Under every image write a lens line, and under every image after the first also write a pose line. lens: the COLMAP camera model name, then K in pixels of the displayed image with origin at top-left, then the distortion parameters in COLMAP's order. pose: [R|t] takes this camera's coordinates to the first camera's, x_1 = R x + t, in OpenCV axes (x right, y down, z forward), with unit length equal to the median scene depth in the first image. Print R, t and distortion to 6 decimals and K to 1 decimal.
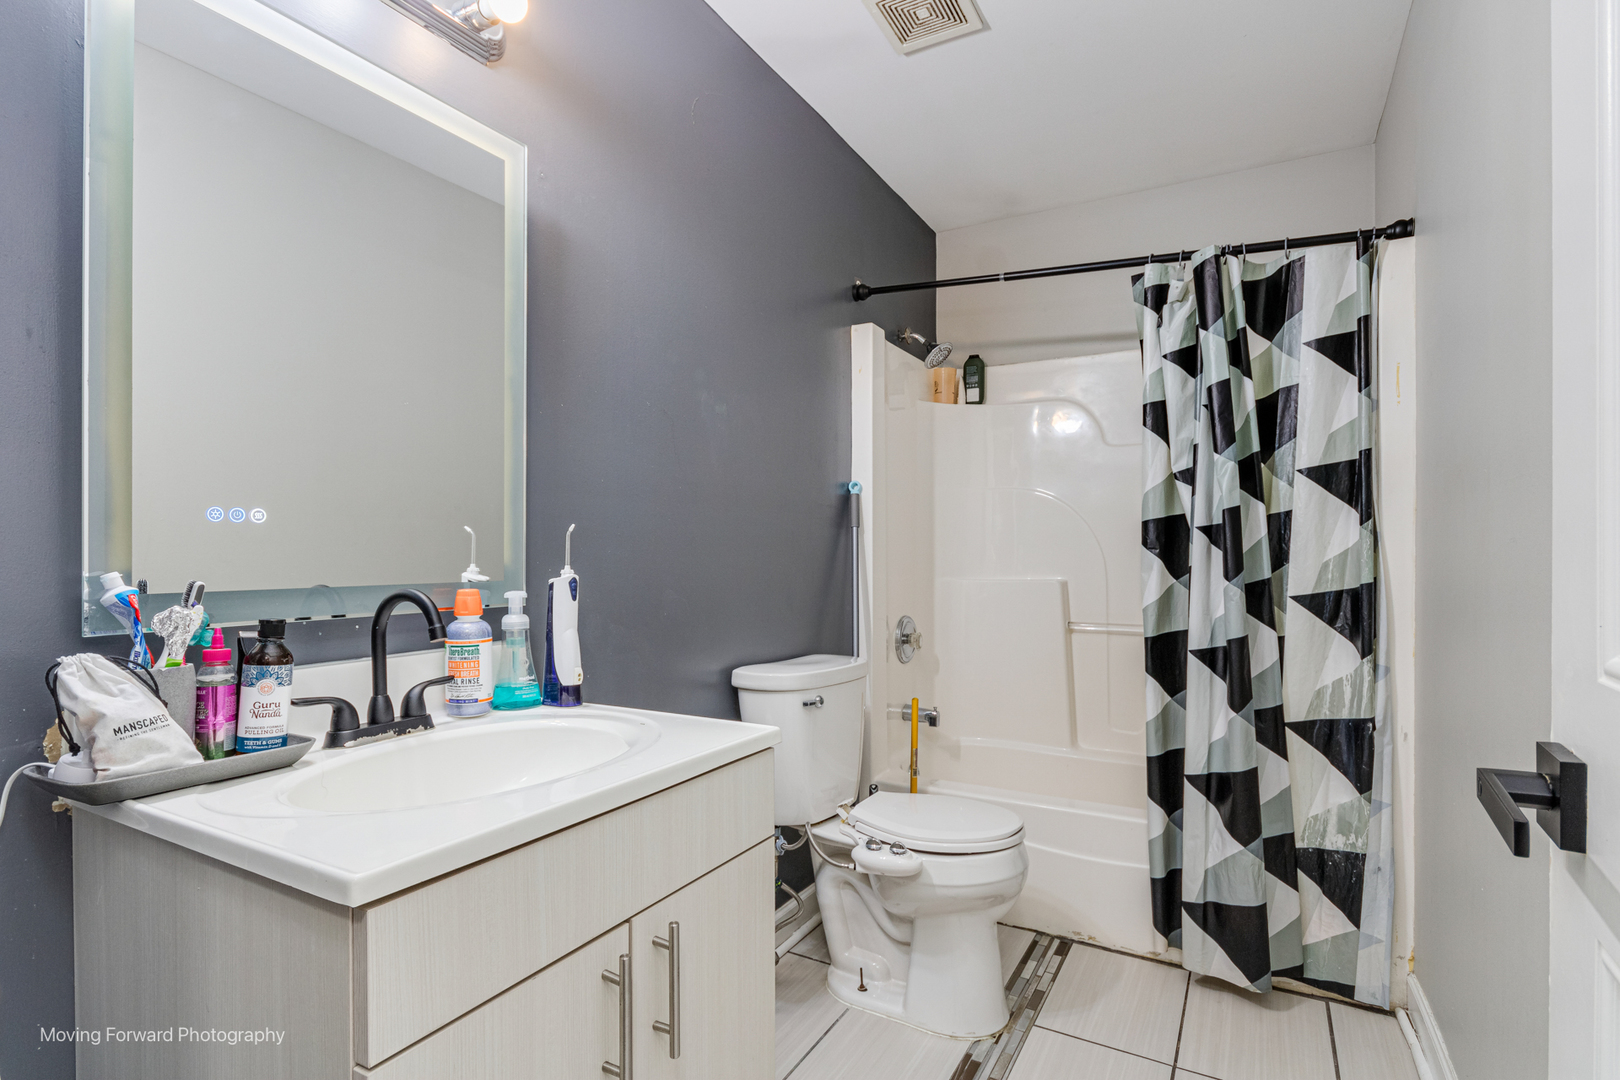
lens RADIAL K [[761.9, 0, 805.1], [0, 761.9, 548.2], [0, 0, 1]] dist [0.004156, -0.000374]
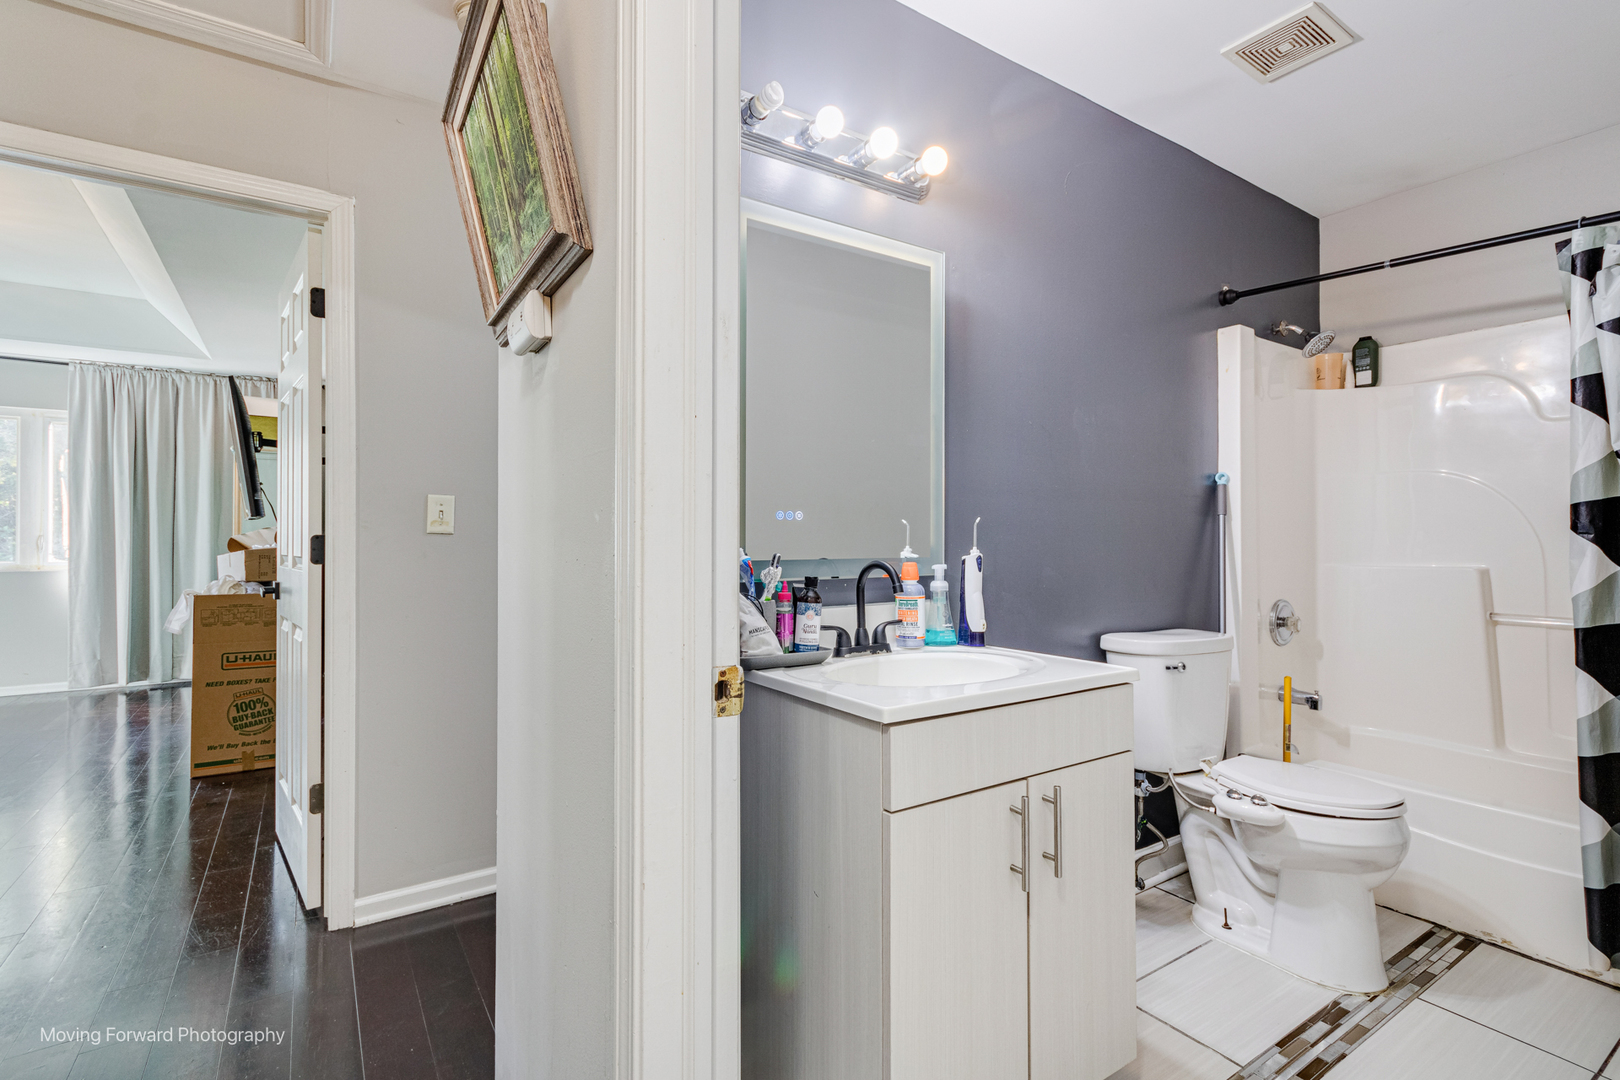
lens RADIAL K [[761.9, 0, 800.0], [0, 761.9, 534.6], [0, 0, 1]] dist [0.004156, -0.000374]
pose [[0.888917, -0.003572, -0.458054, 0.033941], [0.002803, 0.999993, -0.002359, 0.001592], [0.458059, 0.000813, 0.888921, -0.287857]]
